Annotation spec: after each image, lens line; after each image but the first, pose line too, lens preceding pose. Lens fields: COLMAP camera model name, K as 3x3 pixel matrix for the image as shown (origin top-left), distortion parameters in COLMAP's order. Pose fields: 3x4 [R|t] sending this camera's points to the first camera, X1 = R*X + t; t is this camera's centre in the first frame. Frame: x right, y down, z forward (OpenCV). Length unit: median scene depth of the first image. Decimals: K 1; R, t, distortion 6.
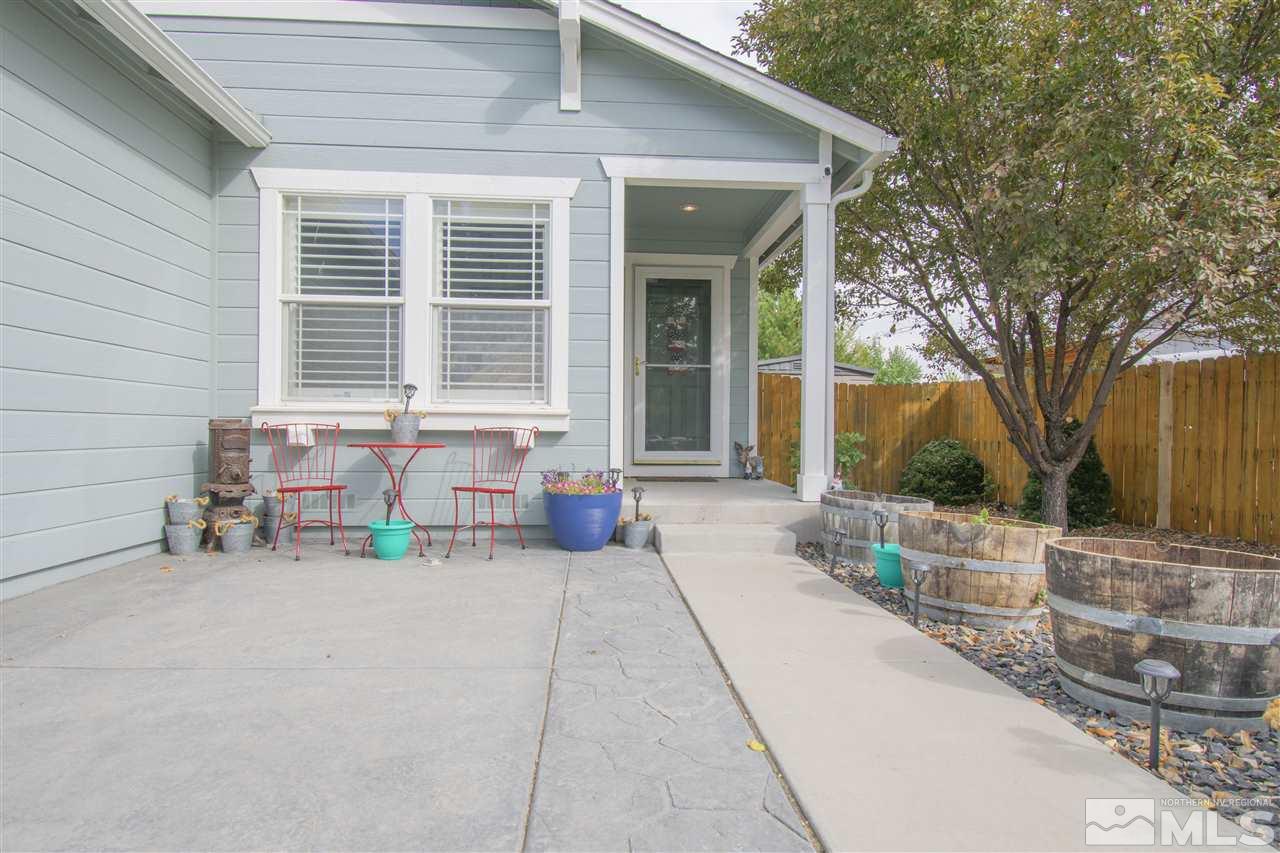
lens RADIAL K [[699.8, 0, 636.2], [0, 699.8, 437.6], [0, 0, 1]] dist [0.015608, -0.027261]
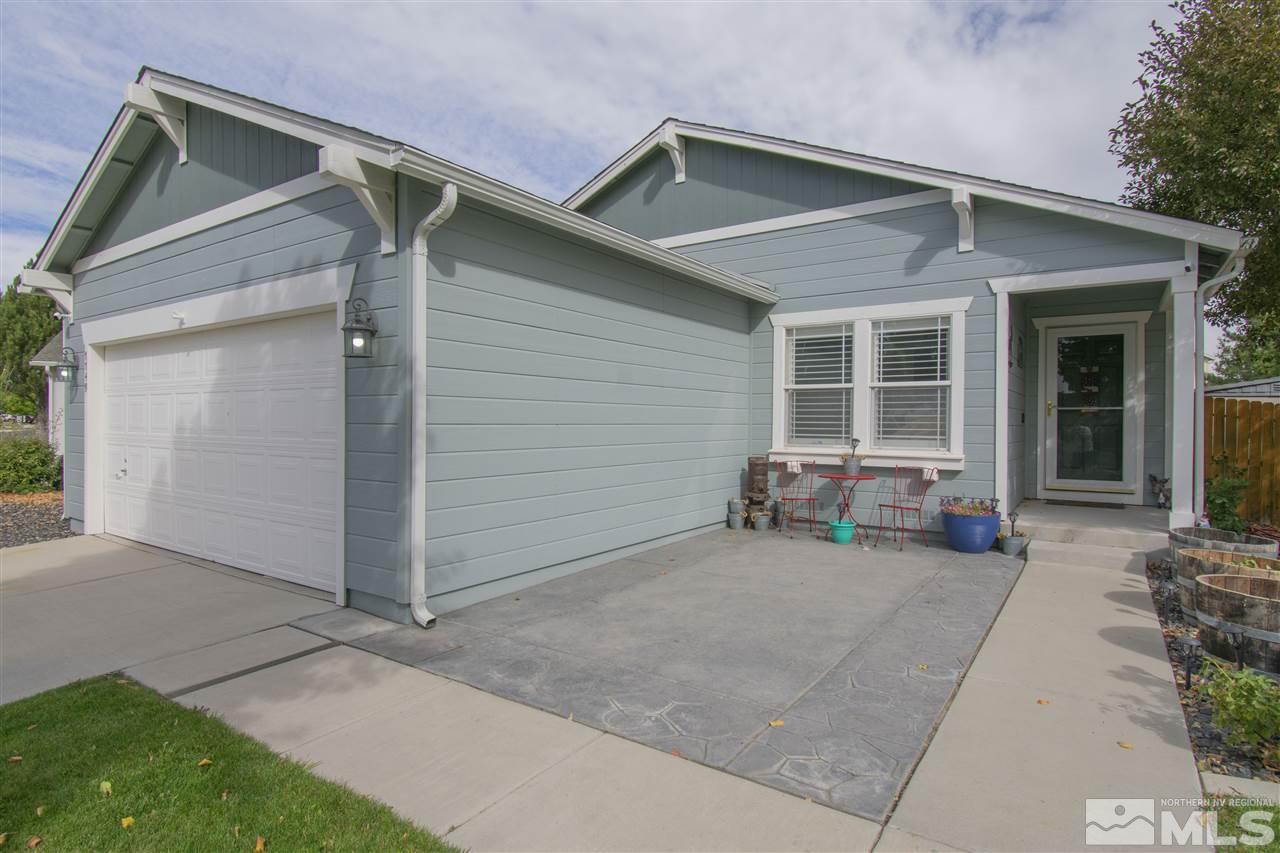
lens RADIAL K [[699.8, 0, 636.2], [0, 699.8, 437.6], [0, 0, 1]] dist [0.015608, -0.027261]
pose [[0.777677, 0.014013, -0.628507, 0.304609], [-0.002415, 0.999811, 0.019303, -0.107684], [0.628659, -0.013494, 0.777564, -0.589298]]
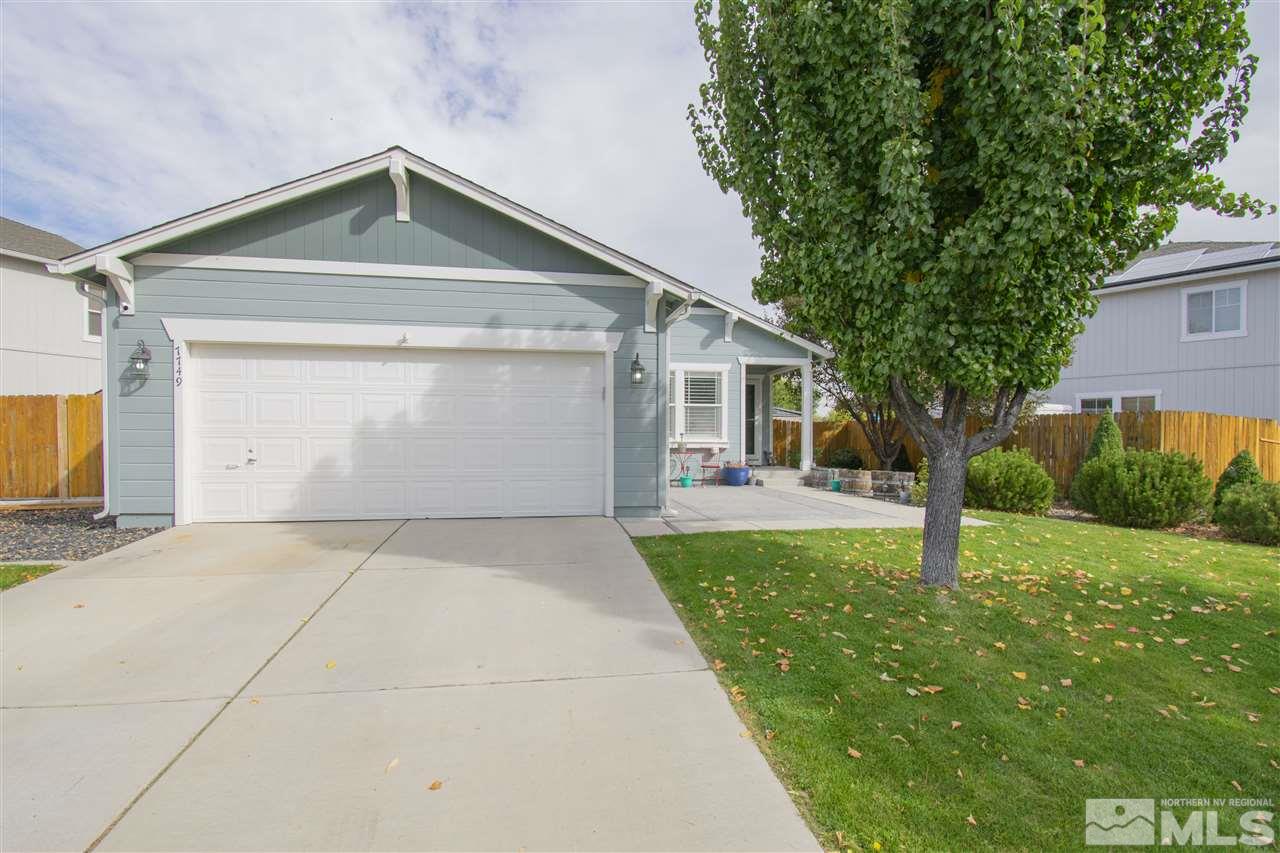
lens RADIAL K [[699.8, 0, 636.2], [0, 699.8, 437.6], [0, 0, 1]] dist [0.015608, -0.027261]
pose [[0.990952, -0.002655, 0.134193, -0.918659], [0.003179, 0.999988, -0.003688, -0.045687], [-0.134182, 0.004082, 0.990948, -1.984128]]
